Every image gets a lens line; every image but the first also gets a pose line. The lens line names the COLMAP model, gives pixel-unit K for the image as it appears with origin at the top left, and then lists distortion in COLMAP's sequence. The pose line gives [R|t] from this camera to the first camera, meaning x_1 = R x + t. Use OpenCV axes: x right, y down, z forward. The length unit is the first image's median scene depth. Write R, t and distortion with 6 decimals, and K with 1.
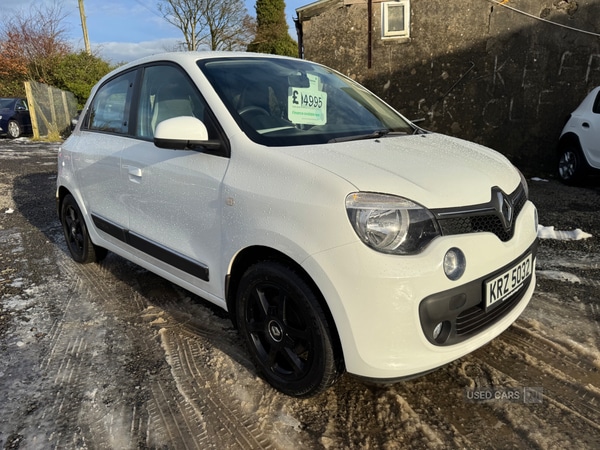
lens RADIAL K [[441.2, 0, 305.8], [0, 441.2, 227.1], [0, 0, 1]] dist [0.006048, -0.007630]
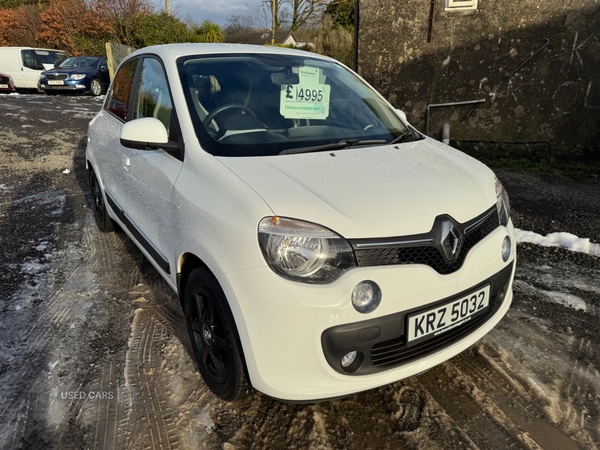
lens RADIAL K [[442.8, 0, 300.8], [0, 442.8, 226.1], [0, 0, 1]] dist [0.001124, -0.001039]
pose [[0.981114, 0.095502, -0.168210, 0.249175], [-0.082047, 0.992979, 0.085217, -0.105129], [0.175167, -0.069807, 0.982061, 0.018455]]
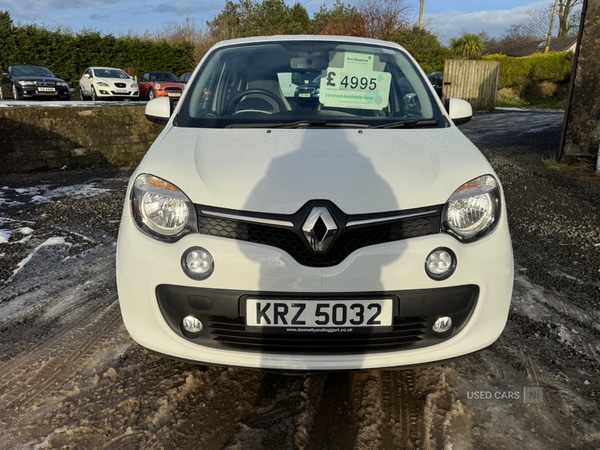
lens RADIAL K [[439.0, 0, 292.0], [0, 439.0, 226.9], [0, 0, 1]] dist [0.012951, -0.007359]
pose [[0.702741, 0.235210, -0.671440, 0.808210], [-0.194527, 0.971330, 0.136667, -0.120360], [0.684335, 0.034572, 0.728348, 0.319971]]
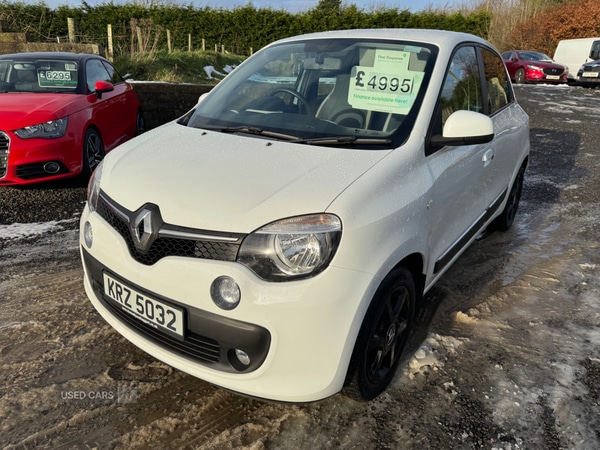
lens RADIAL K [[431.8, 0, 285.6], [0, 431.8, 225.5], [0, 0, 1]] dist [0.005044, -0.005681]
pose [[0.124934, 0.375443, -0.918387, 1.098025], [-0.255751, 0.906544, 0.335810, -0.355167], [0.958636, 0.192925, 0.209278, 0.926054]]
